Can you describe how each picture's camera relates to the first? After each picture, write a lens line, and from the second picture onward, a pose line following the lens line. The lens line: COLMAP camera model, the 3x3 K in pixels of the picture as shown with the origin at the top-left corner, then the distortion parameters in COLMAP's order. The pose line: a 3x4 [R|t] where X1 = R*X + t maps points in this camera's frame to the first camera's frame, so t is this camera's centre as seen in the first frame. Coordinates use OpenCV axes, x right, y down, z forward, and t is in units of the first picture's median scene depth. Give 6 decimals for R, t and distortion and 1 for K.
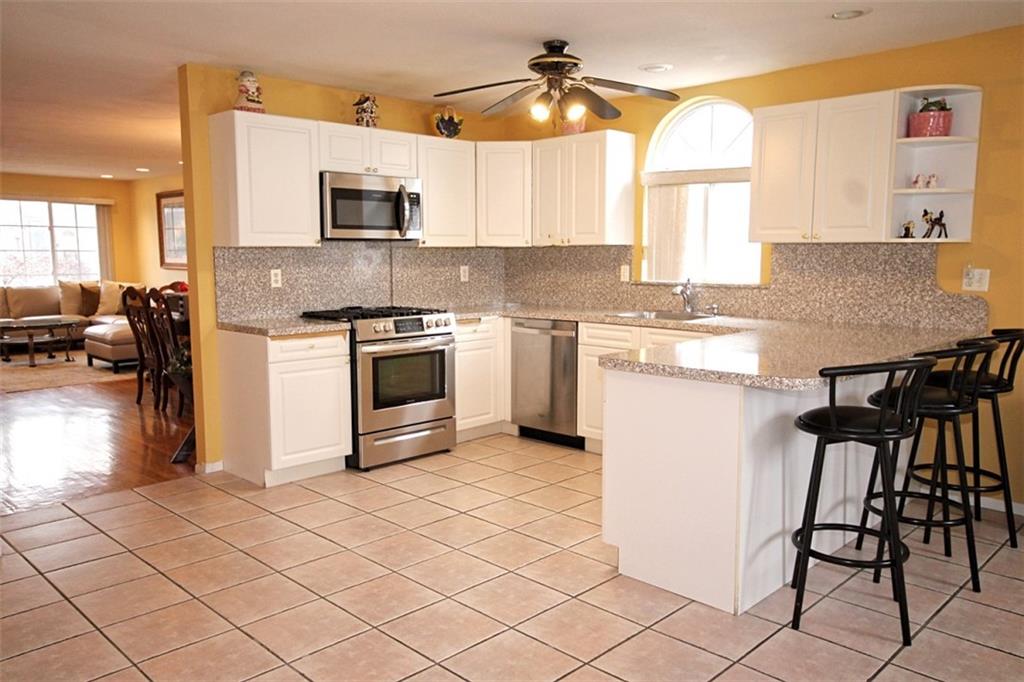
lens RADIAL K [[780.2, 0, 510.3], [0, 780.2, 341.0], [0, 0, 1]] dist [-0.002765, 0.055149]
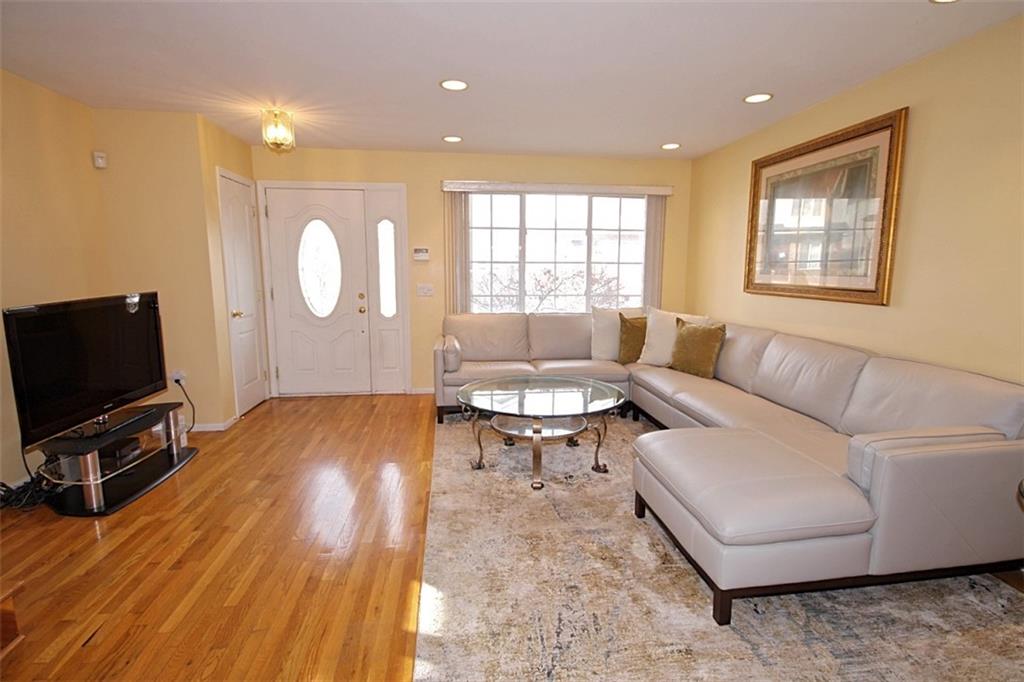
lens RADIAL K [[495.5, 0, 516.0], [0, 495.5, 337.5], [0, 0, 1]] dist [0.003382, 0.000499]
pose [[0.786558, 0.091209, -0.610743, -0.788669], [-0.076225, 0.995809, 0.050546, -0.145523], [0.612793, 0.006797, 0.790214, 1.348252]]
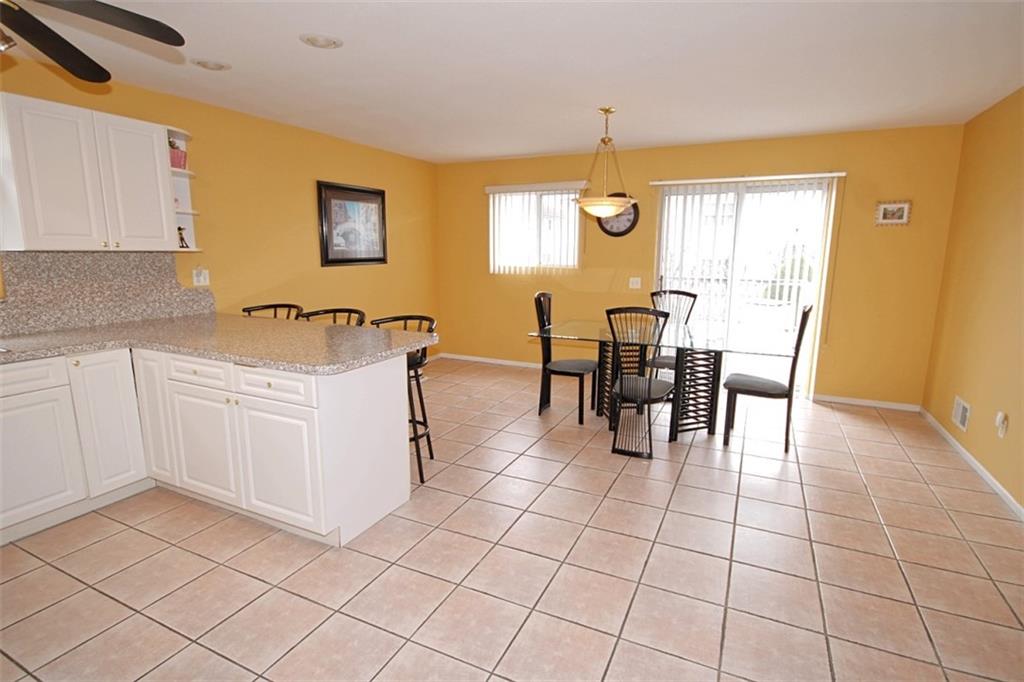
lens RADIAL K [[513.9, 0, 512.0], [0, 513.9, 341.0], [0, 0, 1]] dist [0.008419, 0.000889]
pose [[-0.322712, -0.169312, 0.931231, -0.376455], [0.102181, 0.971888, 0.212114, -0.083723], [-0.940966, 0.163605, -0.296339, 0.599503]]
